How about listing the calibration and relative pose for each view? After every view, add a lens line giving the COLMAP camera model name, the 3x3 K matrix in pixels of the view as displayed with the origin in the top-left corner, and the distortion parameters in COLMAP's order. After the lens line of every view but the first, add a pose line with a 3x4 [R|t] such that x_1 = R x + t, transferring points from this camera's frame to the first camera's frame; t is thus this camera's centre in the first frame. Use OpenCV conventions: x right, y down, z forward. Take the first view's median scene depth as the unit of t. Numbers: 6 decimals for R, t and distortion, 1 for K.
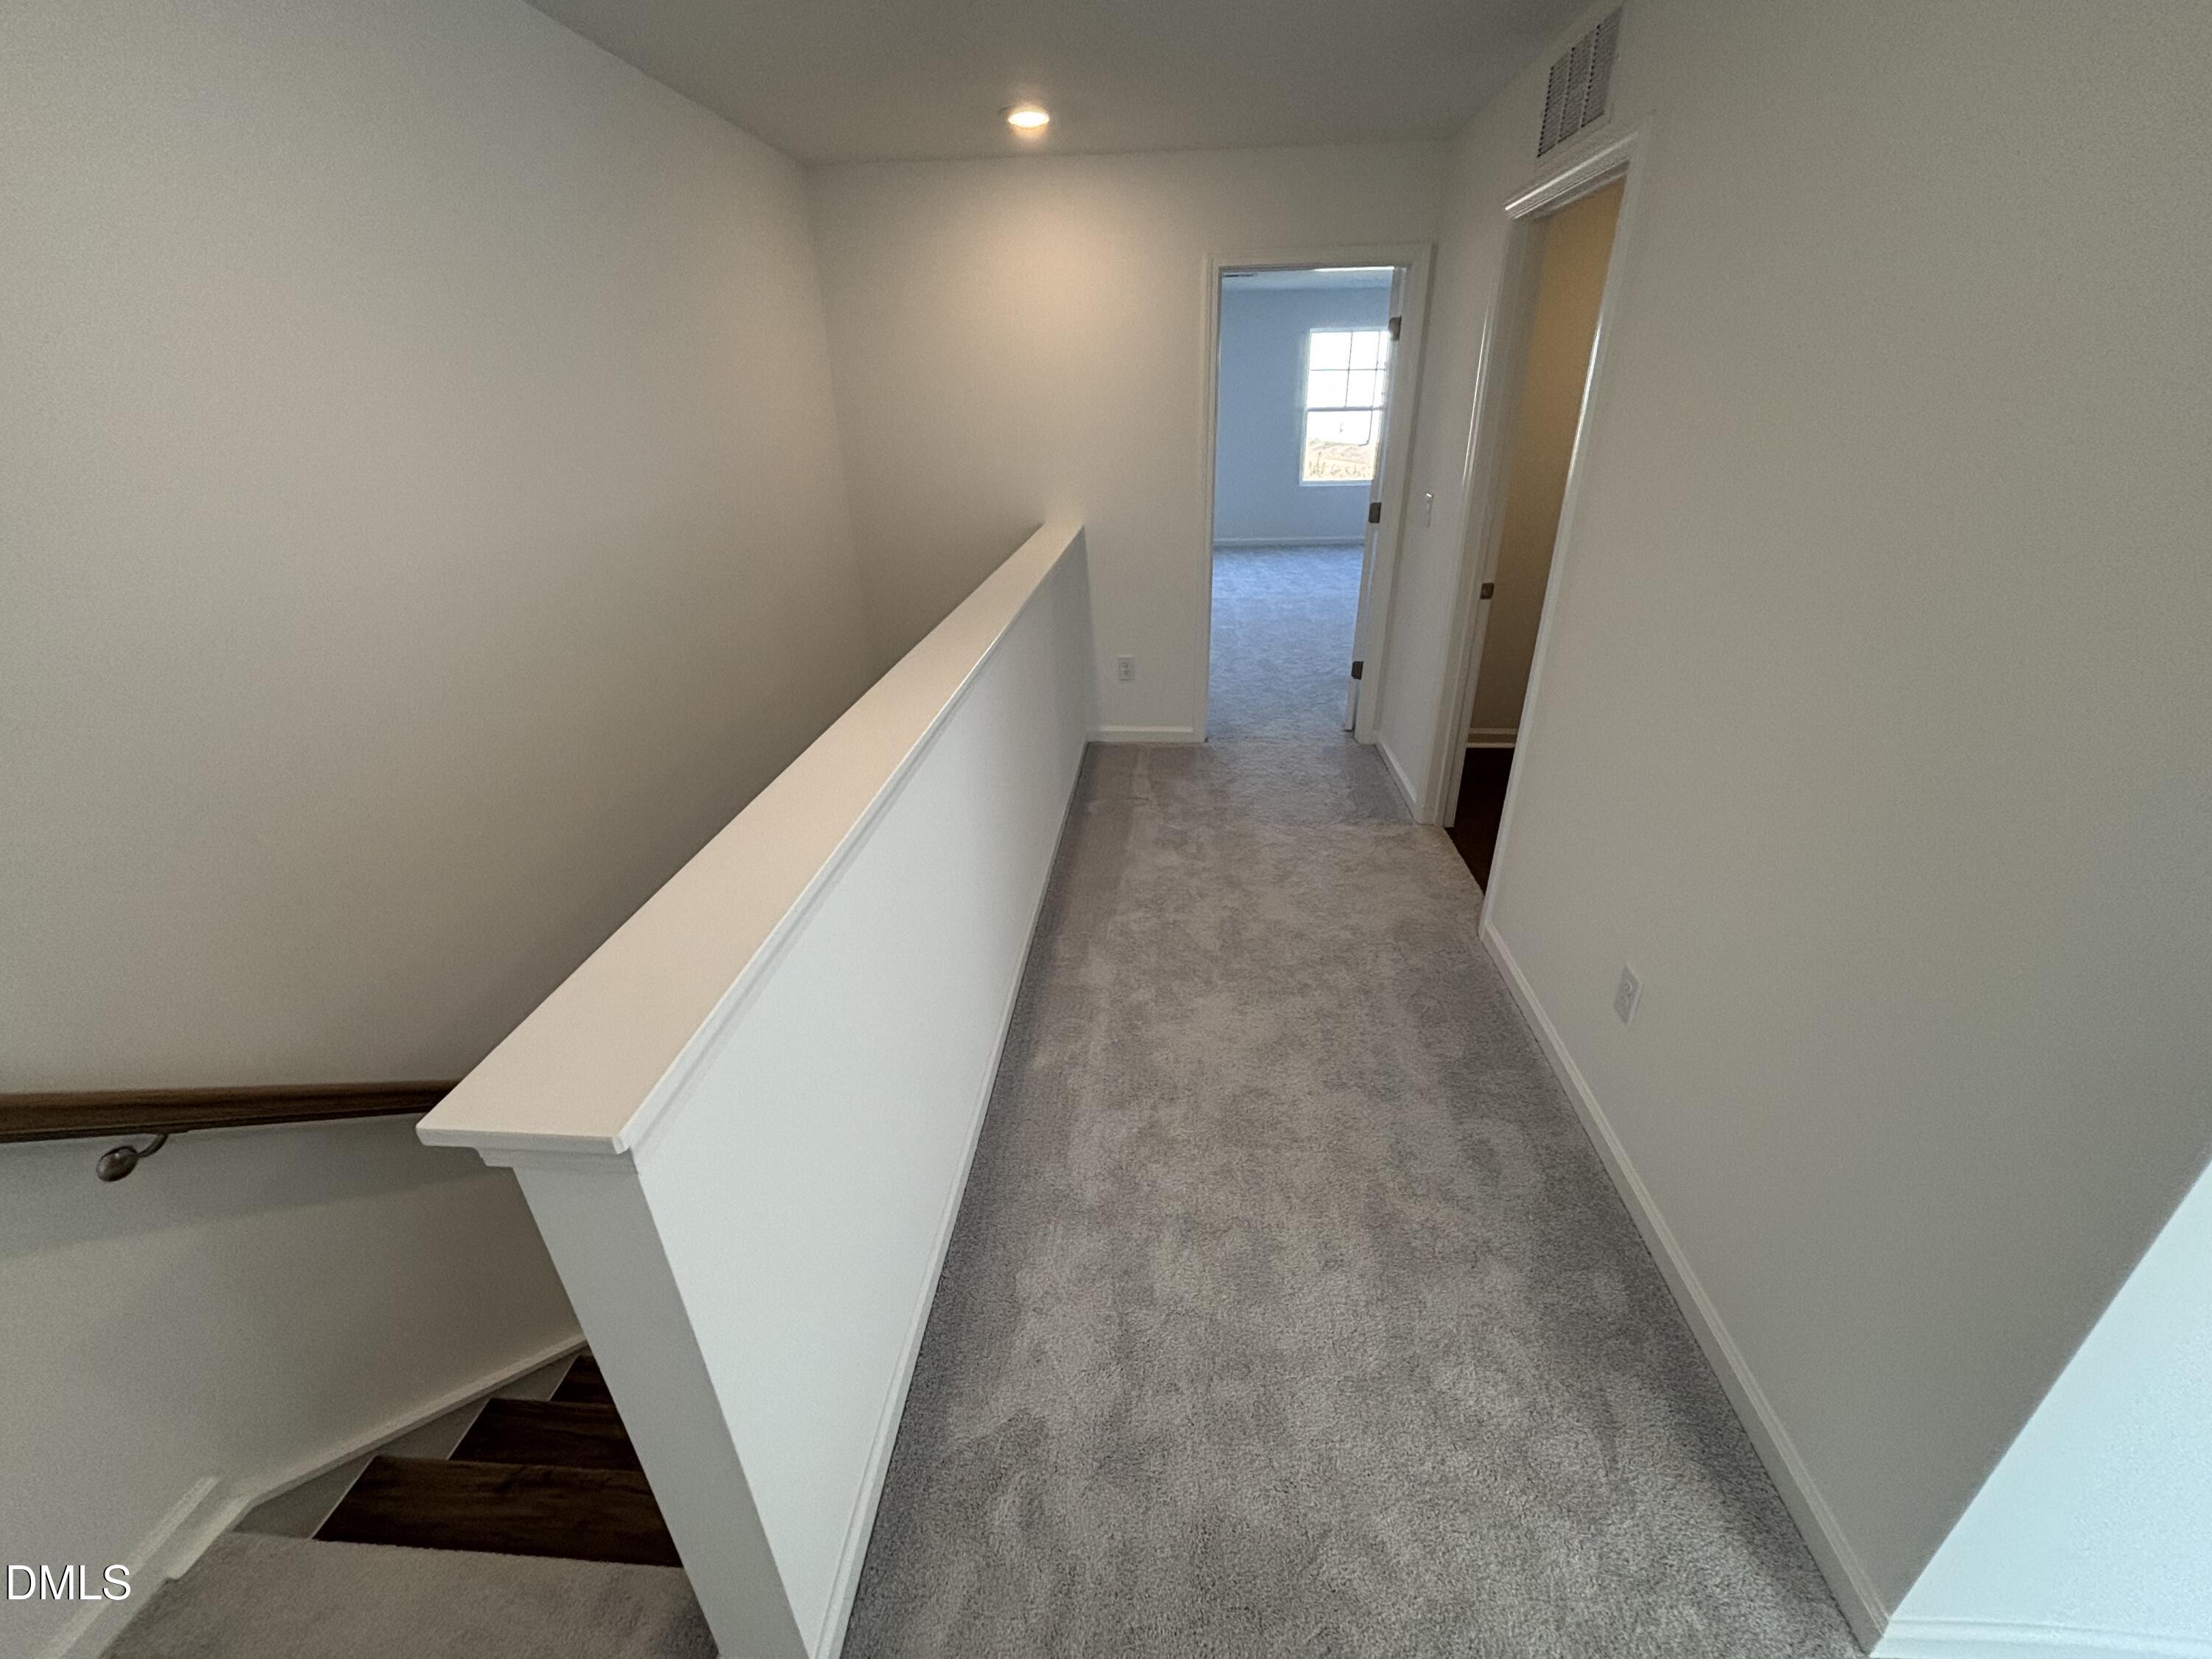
lens RADIAL K [[890.9, 0, 1108.2], [0, 890.9, 824.5], [0, 0, 1]] dist [0.002502, -0.000224]
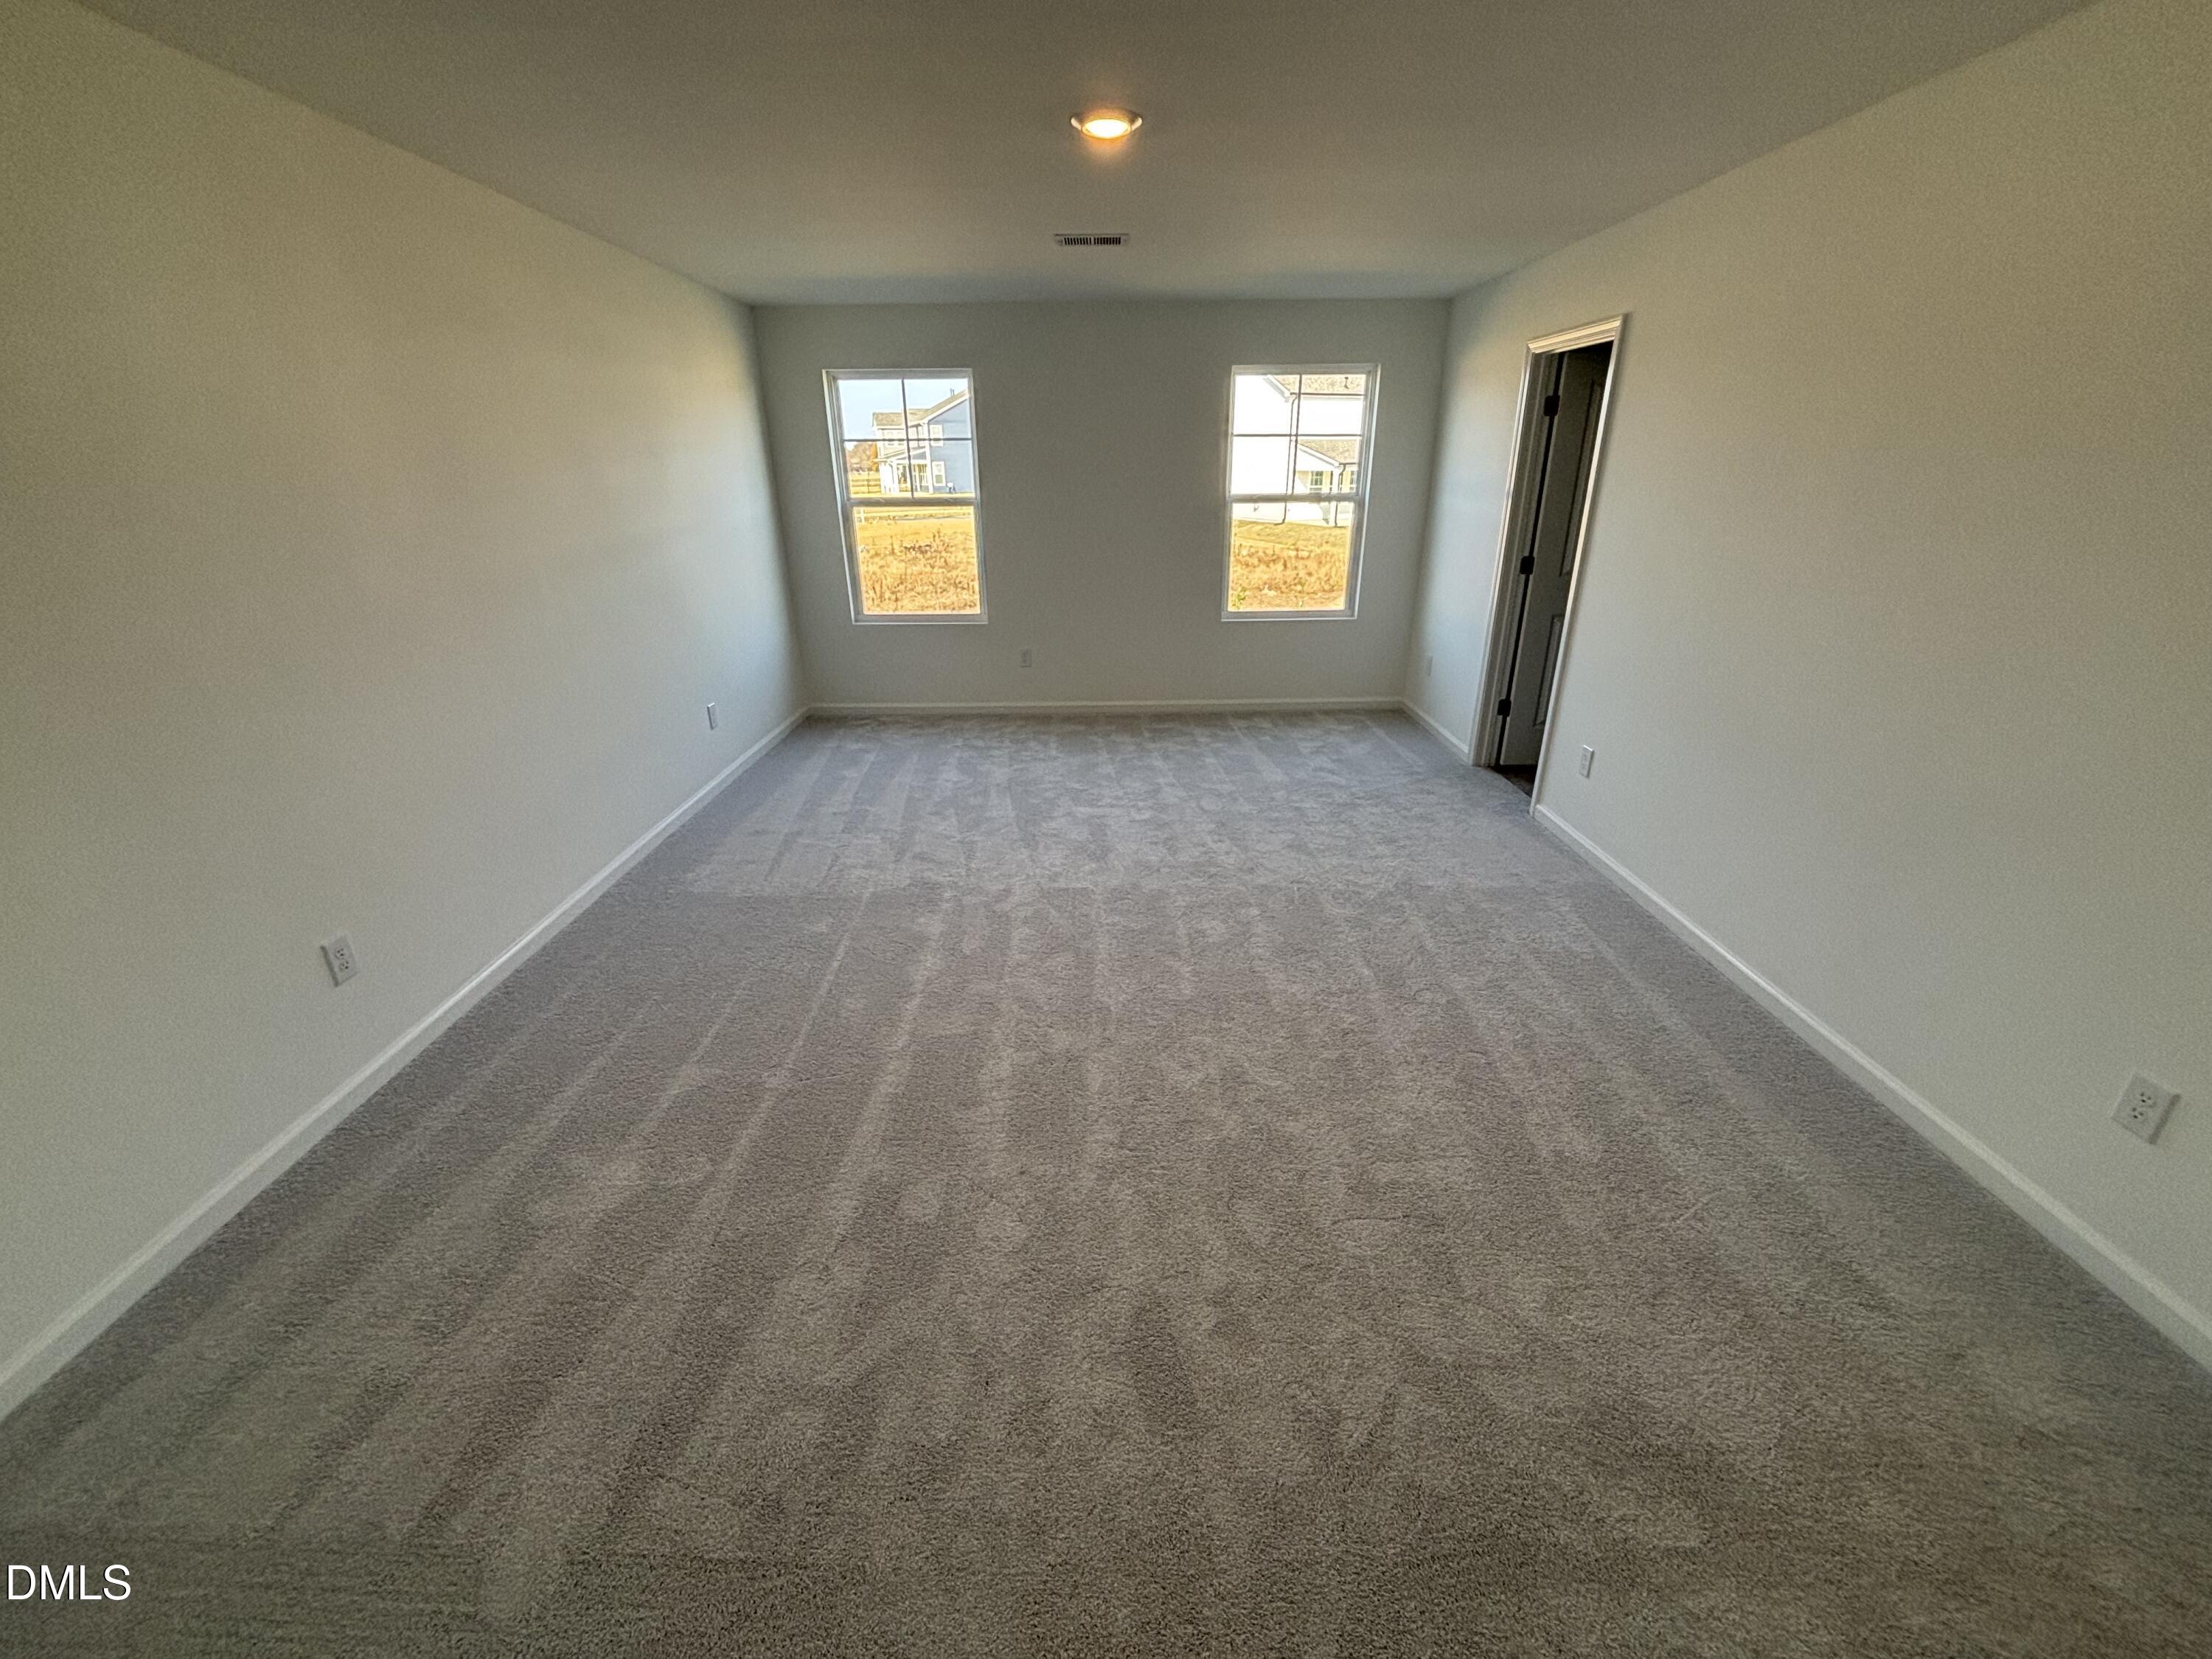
lens RADIAL K [[890.9, 0, 1108.2], [0, 890.9, 824.5], [0, 0, 1]] dist [0.002502, -0.000224]
pose [[0.996252, -0.015009, 0.085186, 0.089326], [0.020855, 0.997457, -0.068151, -0.217191], [-0.083946, 0.069672, 0.994032, 0.447030]]
